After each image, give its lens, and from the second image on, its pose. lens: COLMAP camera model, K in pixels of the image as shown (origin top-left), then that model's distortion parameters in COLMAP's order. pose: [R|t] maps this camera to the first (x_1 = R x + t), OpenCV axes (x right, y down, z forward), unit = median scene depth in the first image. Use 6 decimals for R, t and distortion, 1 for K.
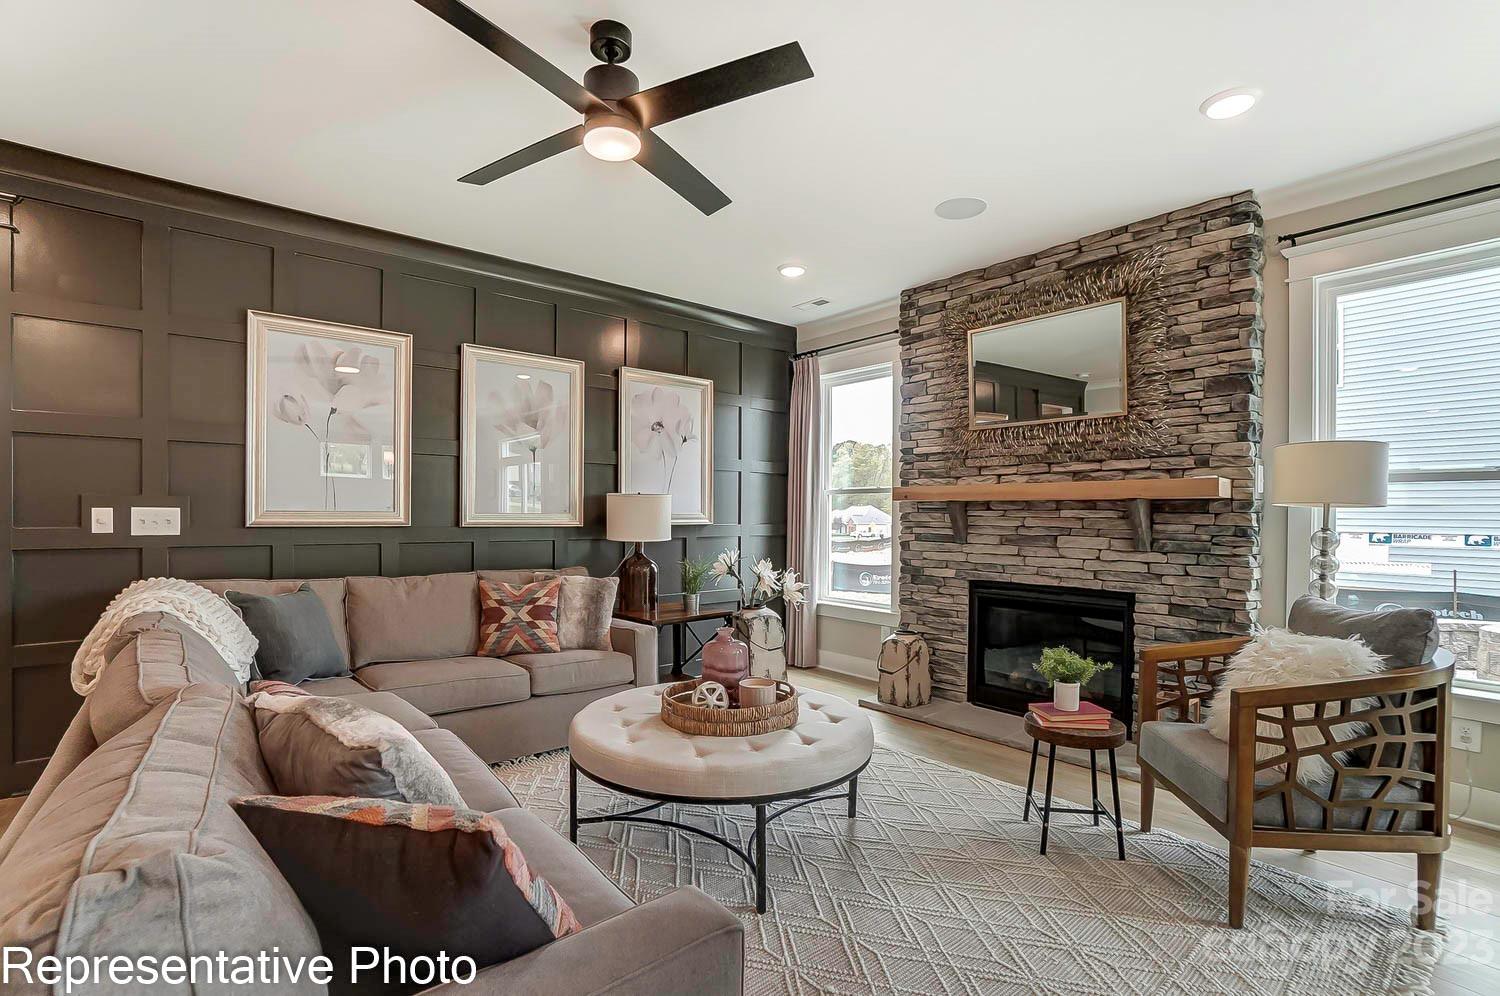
lens RADIAL K [[668.4, 0, 742.2], [0, 668.4, 513.5], [0, 0, 1]] dist [-0.059456, 0.012400]
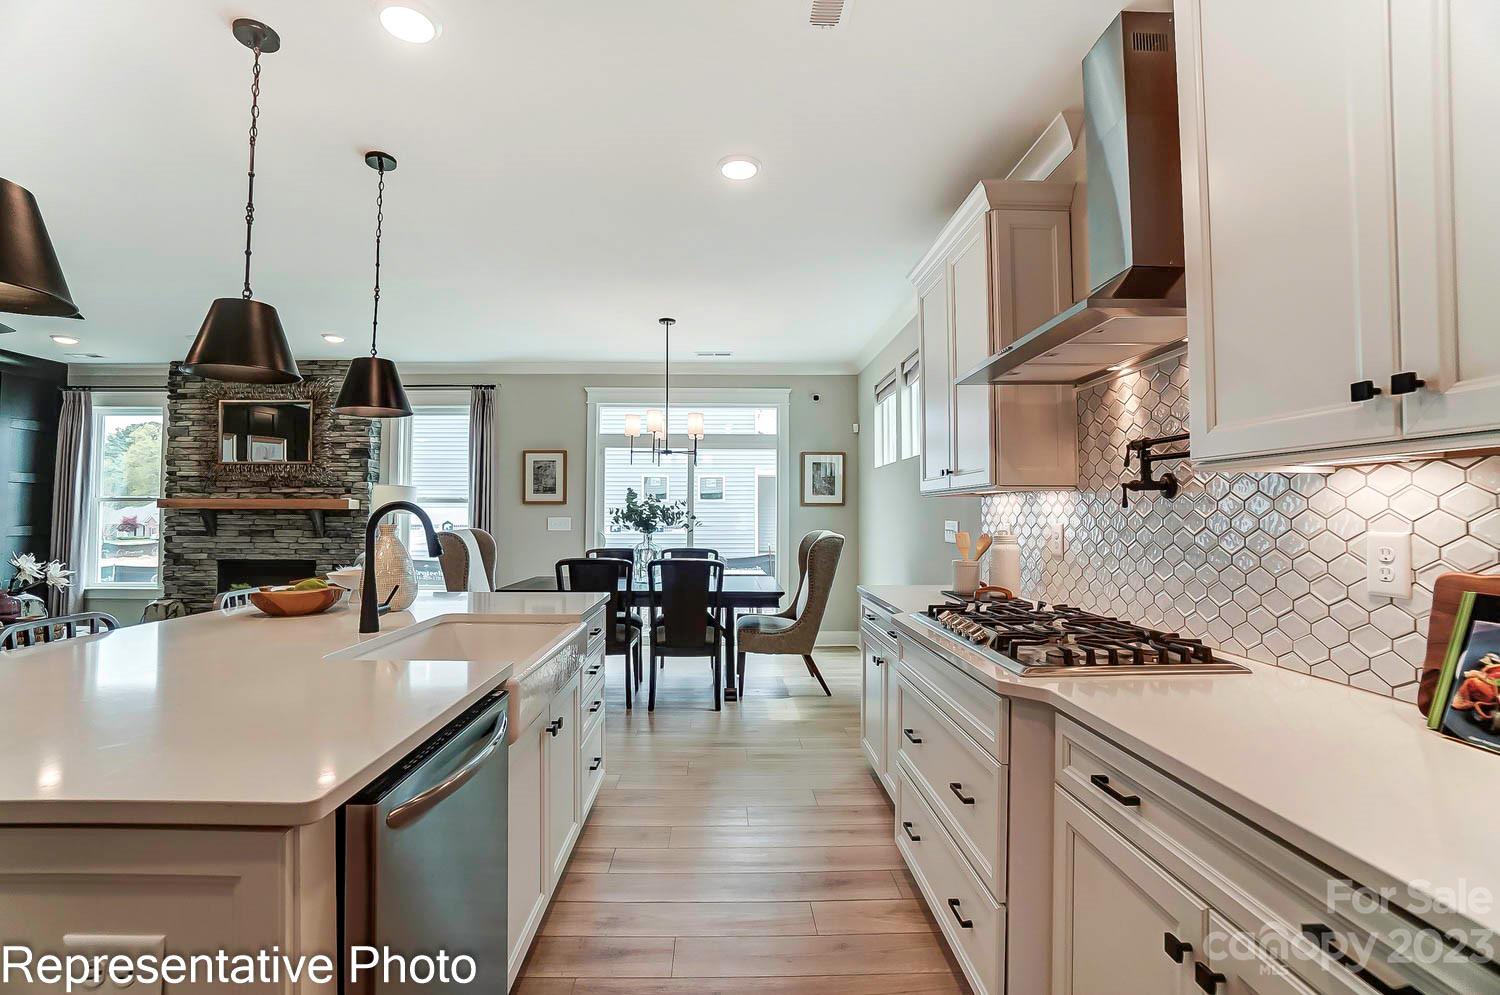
lens RADIAL K [[662.0, 0, 748.6], [0, 662.0, 491.5], [0, 0, 1]] dist [-0.082717, 0.026130]
pose [[0.600306, 0.022248, 0.799461, -0.110201], [0.002758, 0.999549, -0.029888, -0.013431], [-0.799766, 0.020147, 0.599974, -1.019794]]
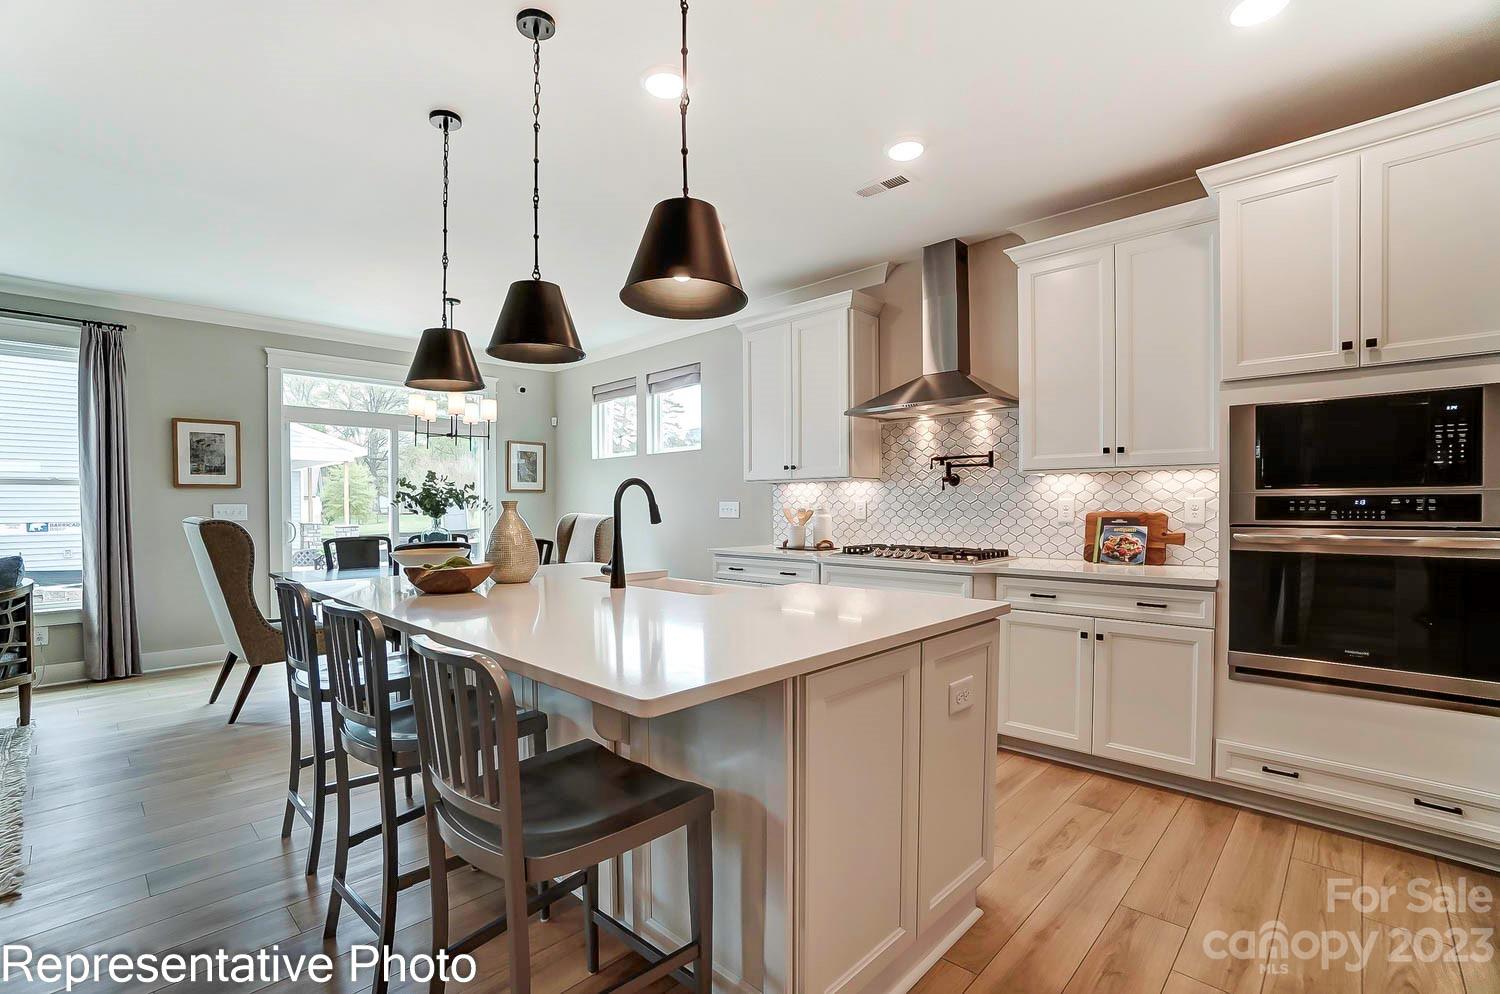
lens RADIAL K [[668.4, 0, 742.2], [0, 668.4, 512.5], [0, 0, 1]] dist [-0.059456, 0.012400]
pose [[-0.133884, -0.016899, 0.990853, -0.550427], [0.005448, 0.999827, 0.017789, 0.000790], [-0.990982, 0.007779, -0.133769, -0.459537]]
